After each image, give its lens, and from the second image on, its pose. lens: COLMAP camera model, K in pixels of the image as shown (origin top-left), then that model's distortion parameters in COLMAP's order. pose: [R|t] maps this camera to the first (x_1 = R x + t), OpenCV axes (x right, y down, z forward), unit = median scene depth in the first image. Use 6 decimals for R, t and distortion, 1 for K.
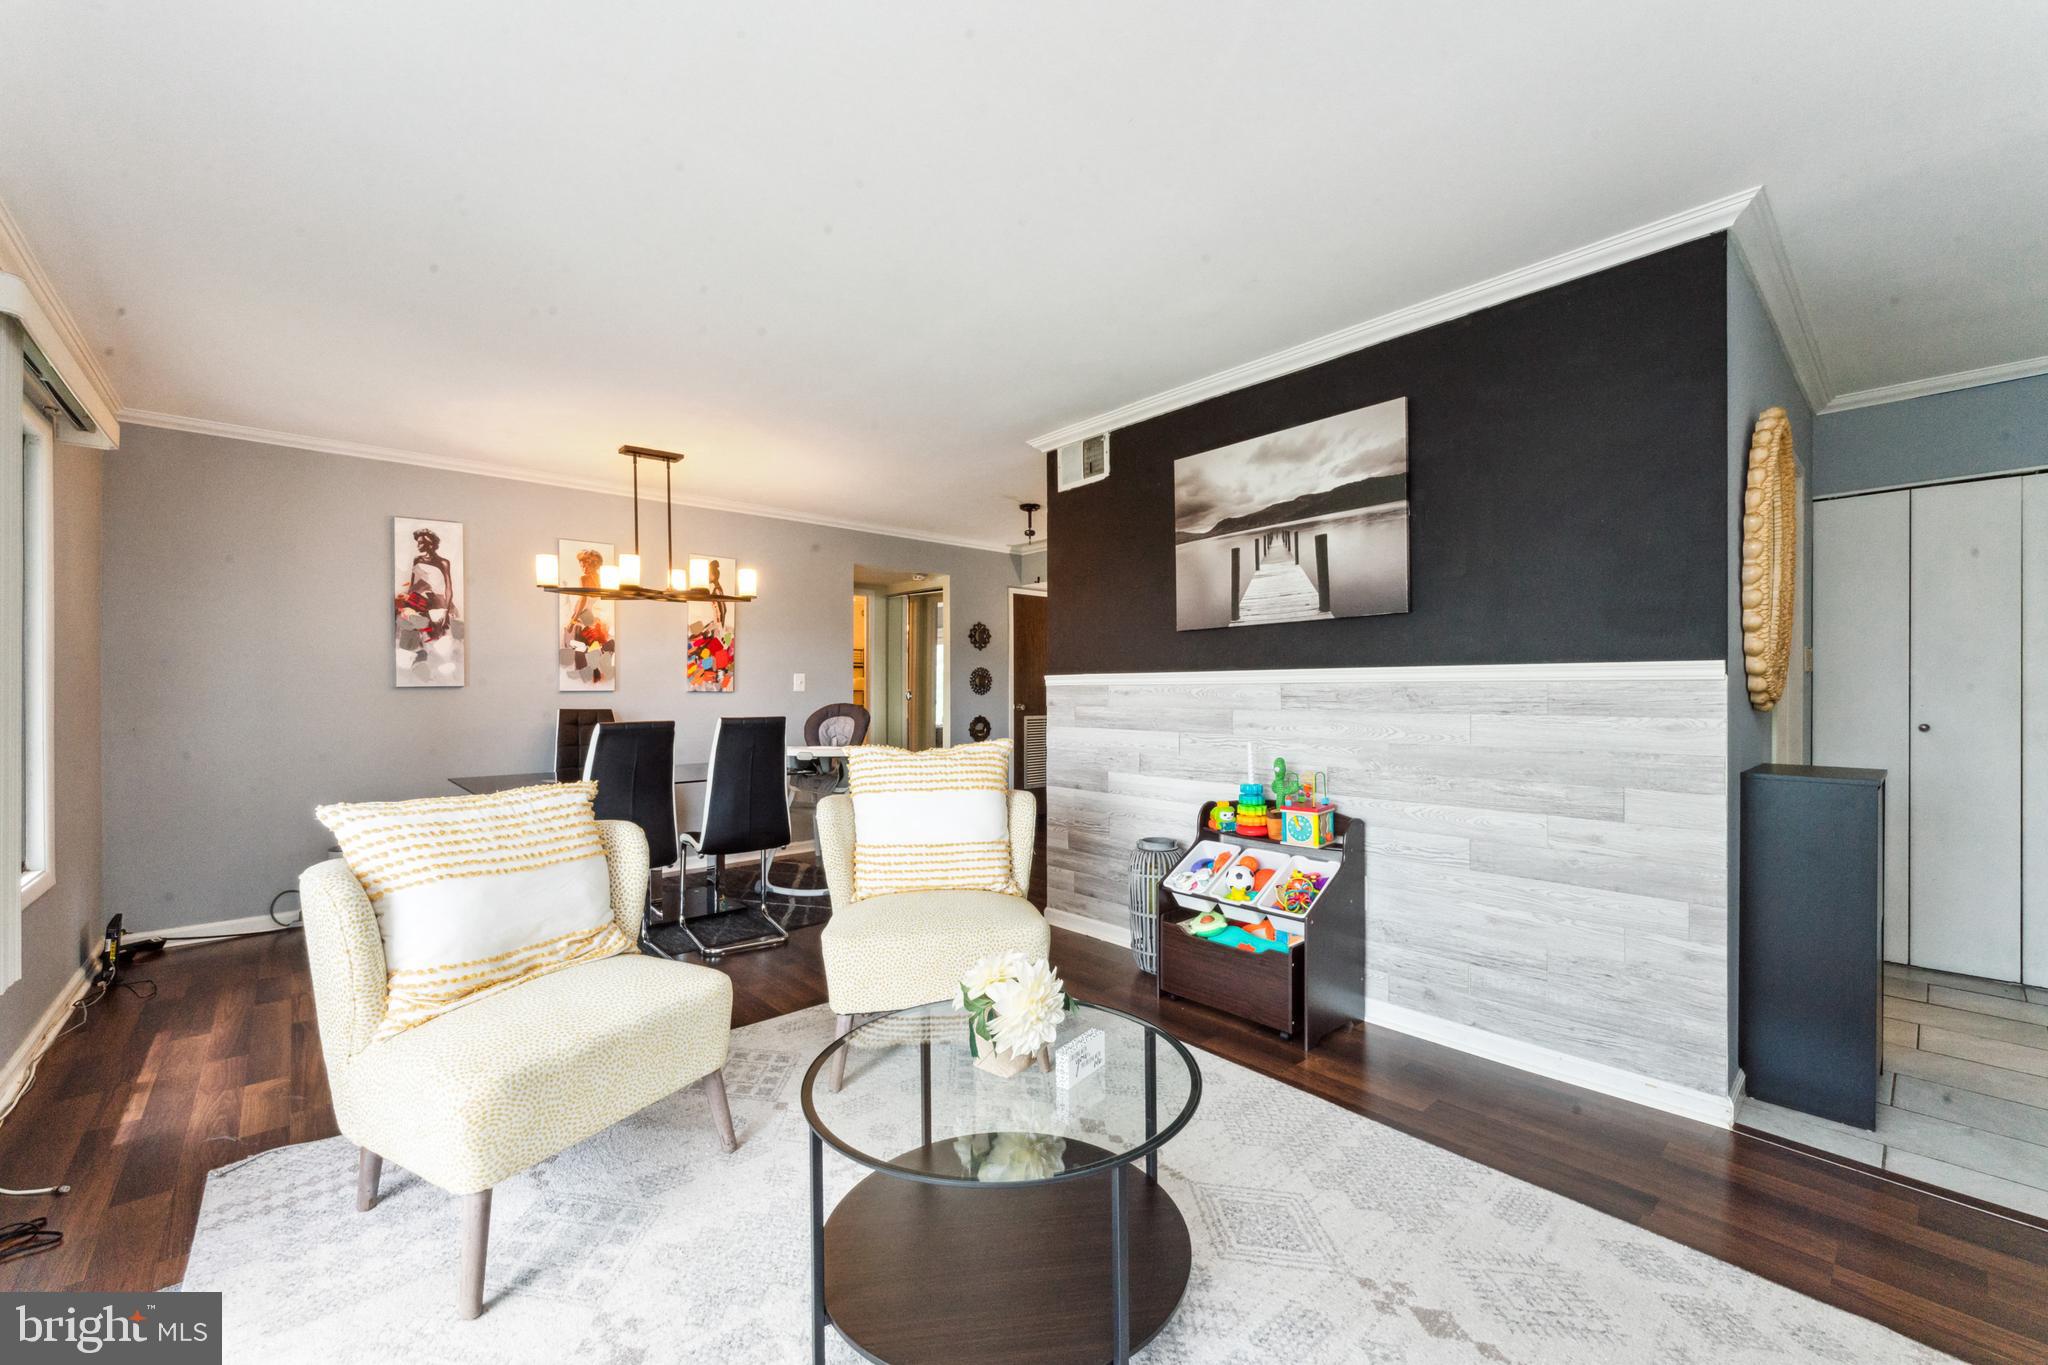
lens RADIAL K [[828.8, 0, 1026.3], [0, 828.8, 694.2], [0, 0, 1]] dist [-0.000447, 0.000173]
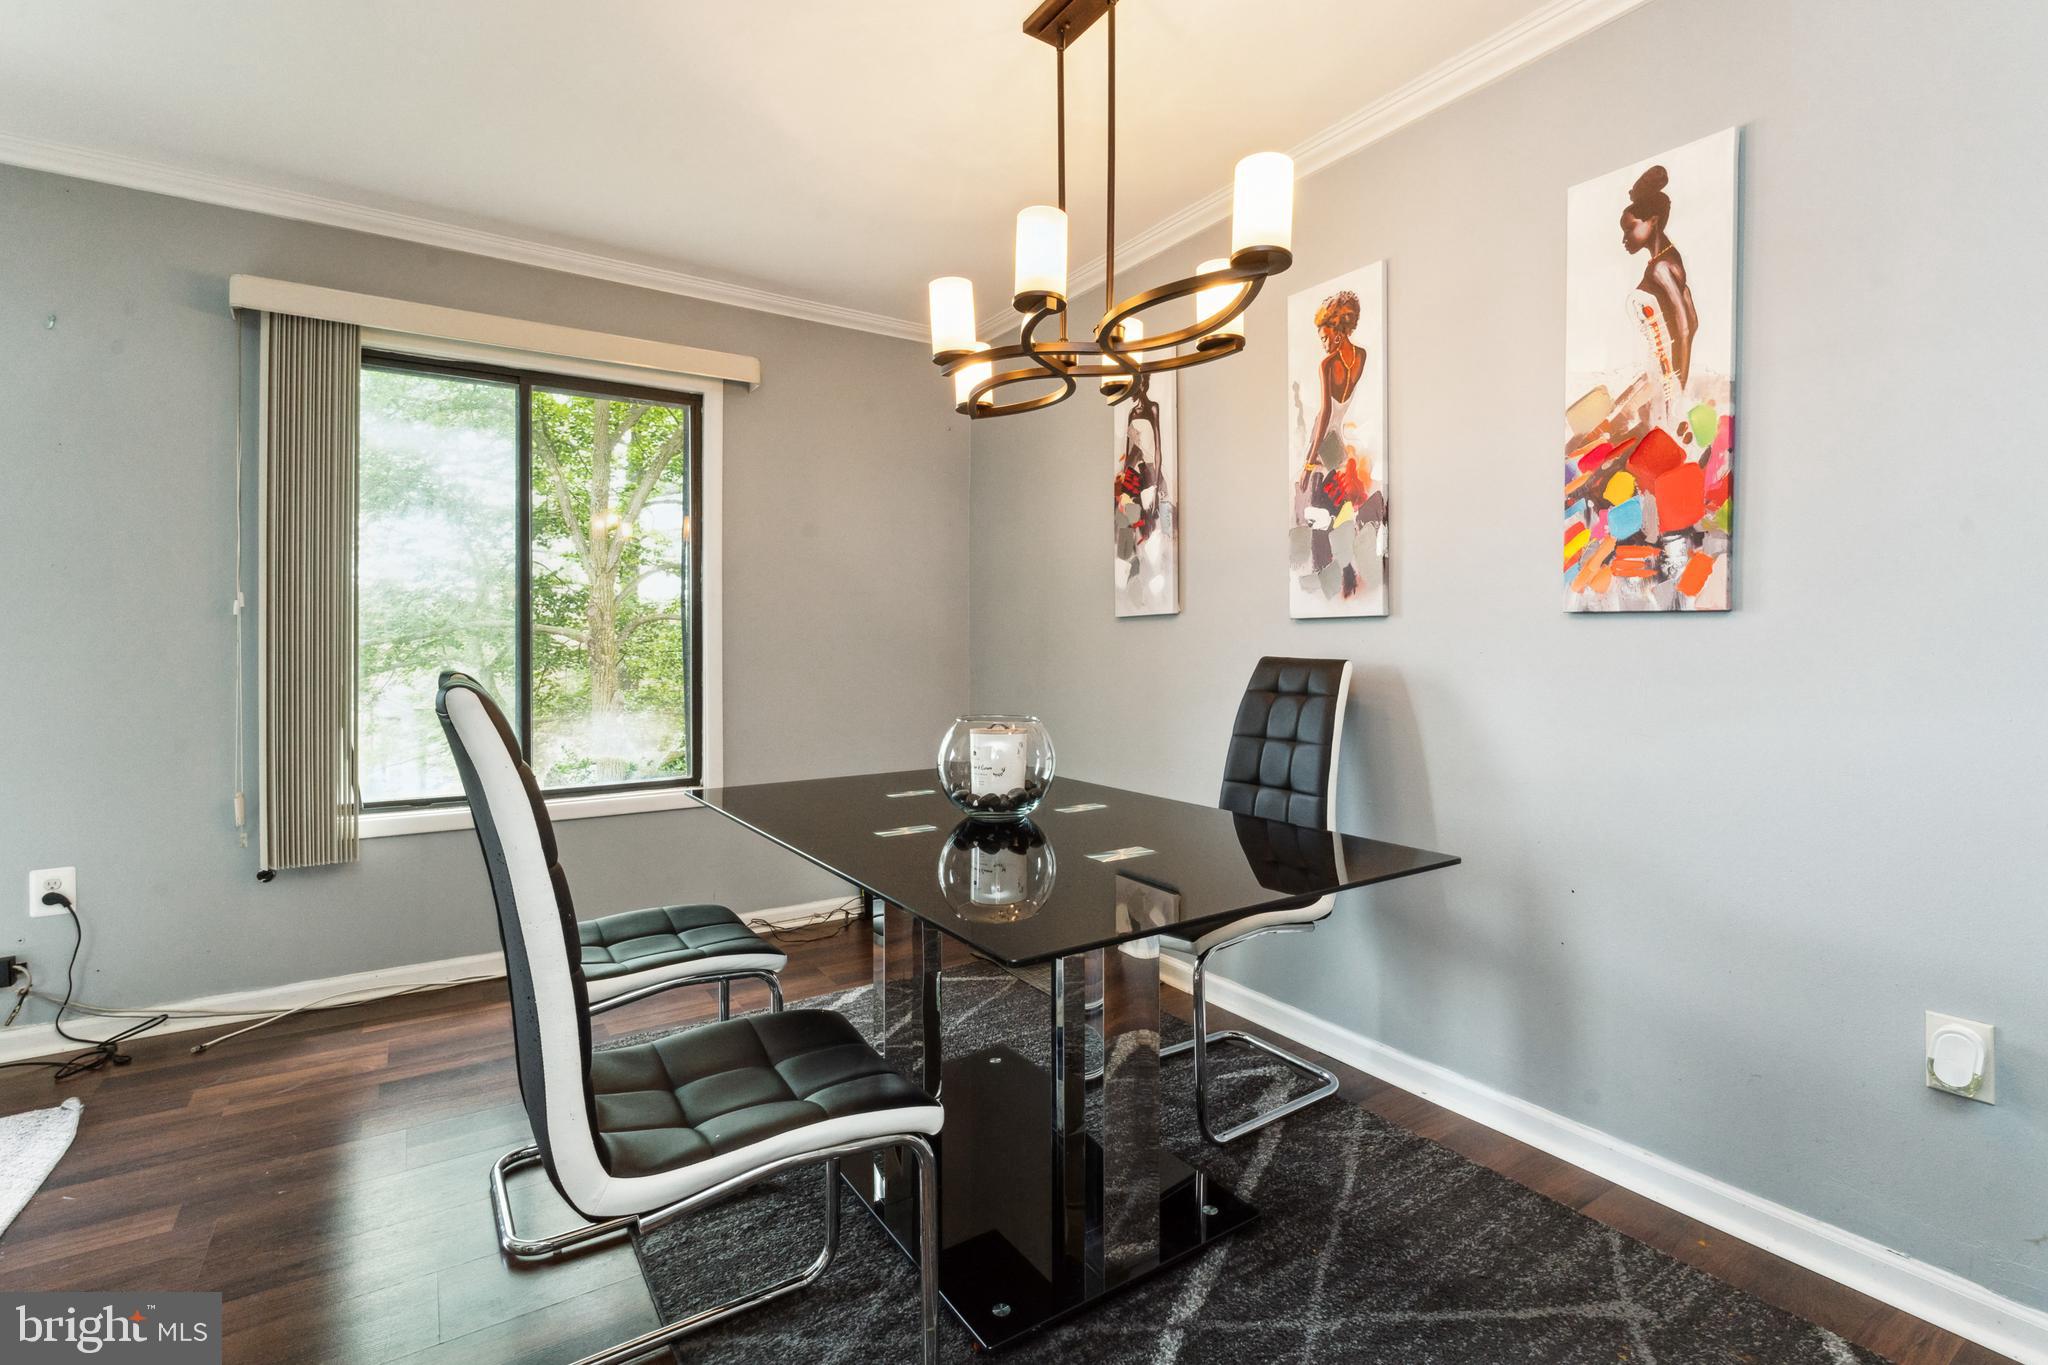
lens RADIAL K [[920.5, 0, 1032.8], [0, 920.5, 645.1], [0, 0, 1]] dist [-0.011743, 0.001202]
pose [[-0.132950, 0.004414, -0.991113, -0.027037], [-0.005094, 0.999974, 0.005136, 0.010182], [0.991110, 0.005732, -0.132924, 0.998270]]
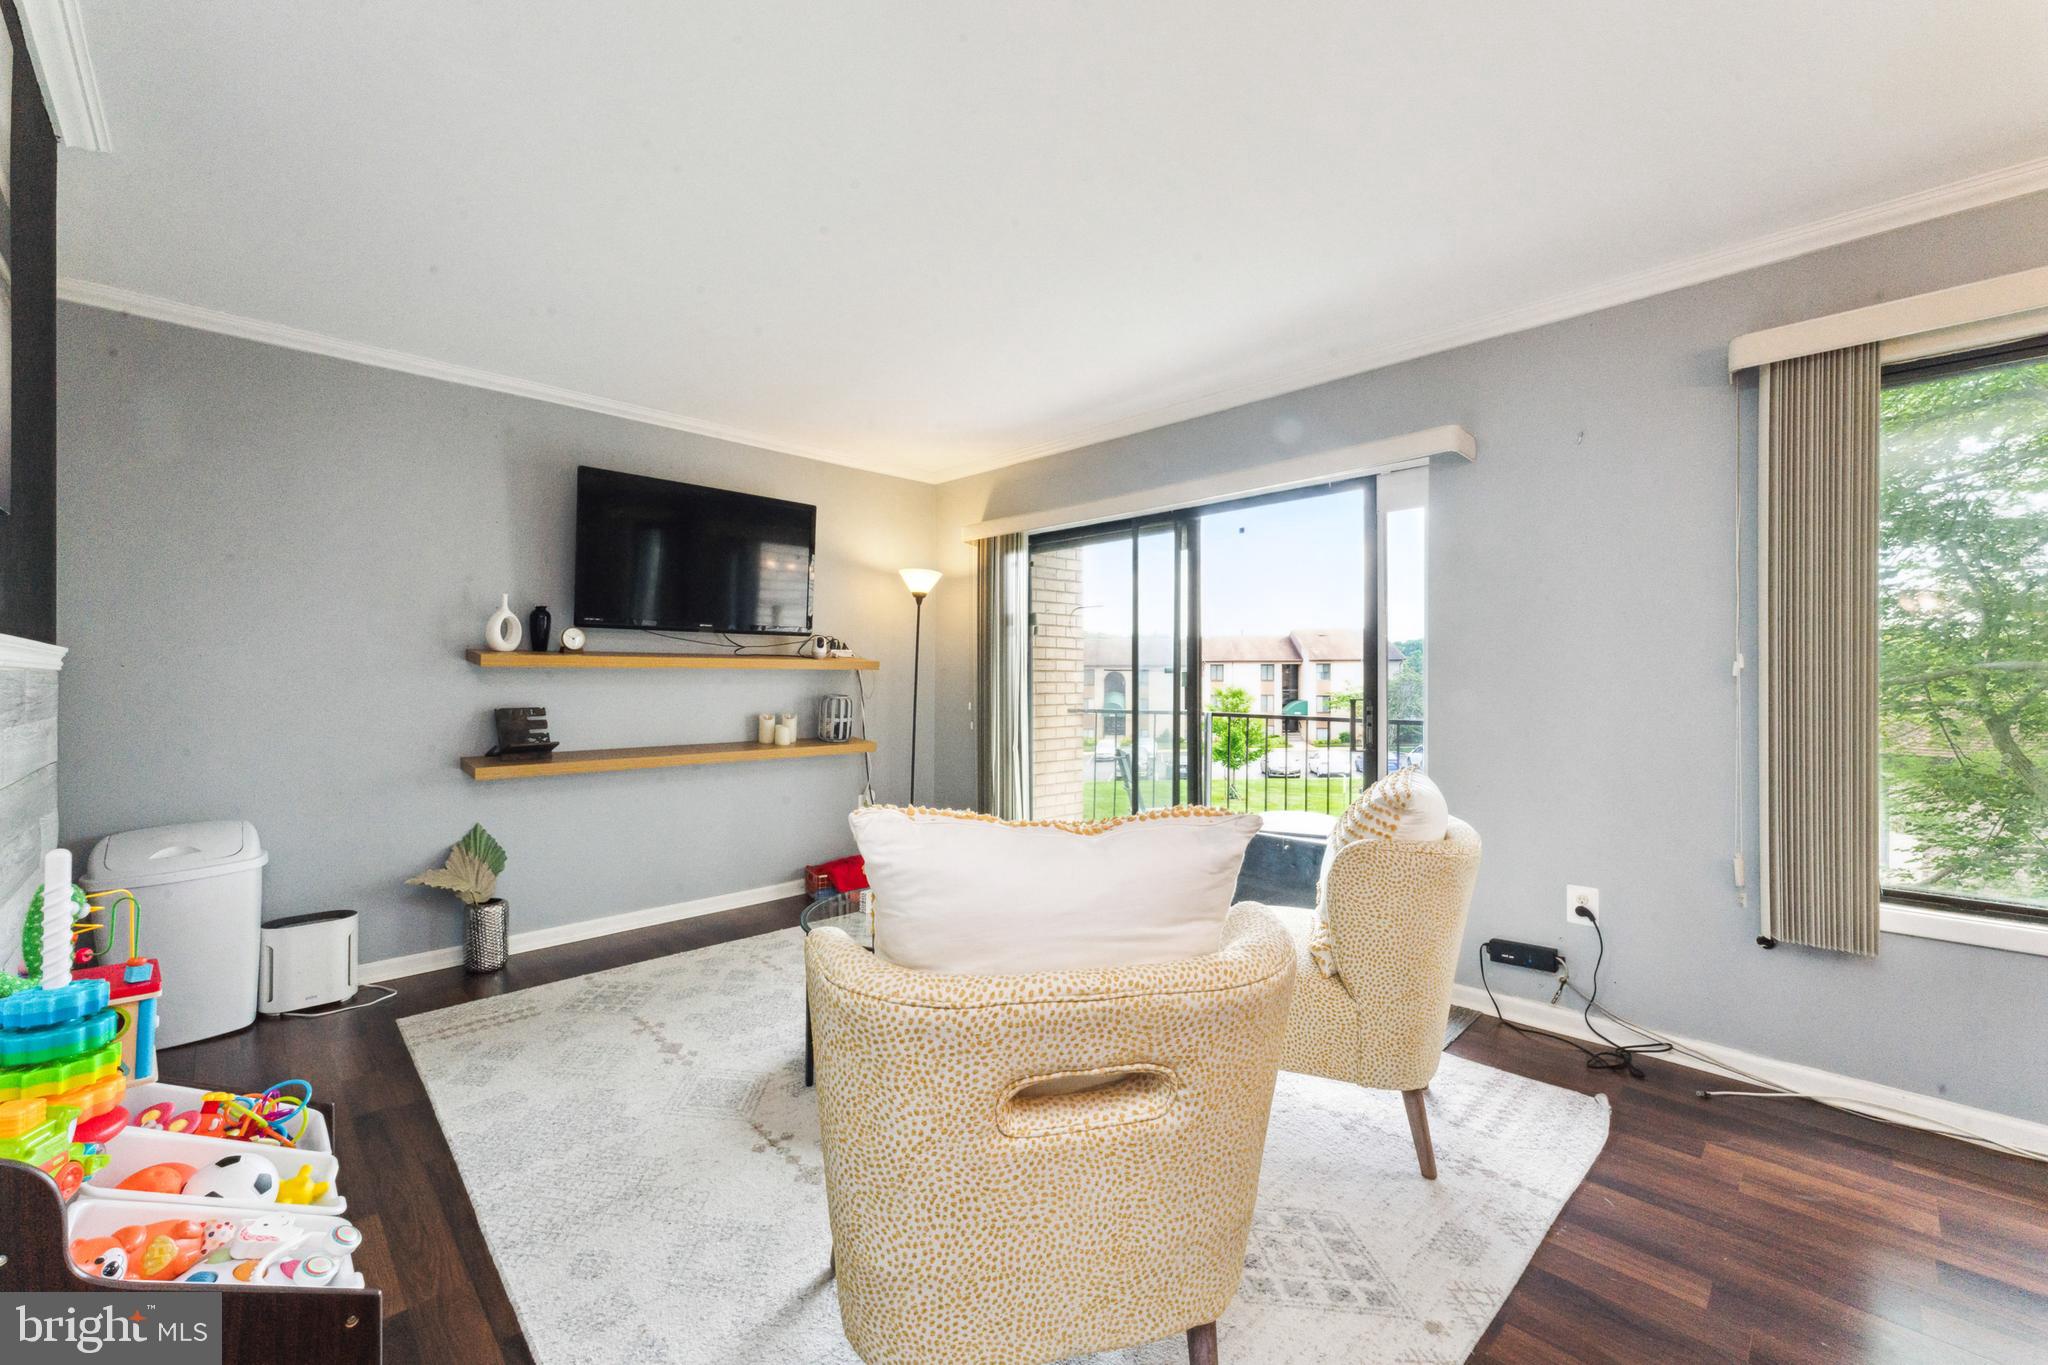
lens RADIAL K [[828.8, 0, 1022.2], [0, 828.8, 671.0], [0, 0, 1]] dist [-0.000447, 0.000173]
pose [[-0.999002, 0.002165, -0.044621, -0.052495], [0.002587, 0.999953, -0.009389, -0.002161], [0.044599, -0.009495, -0.998960, 0.933424]]
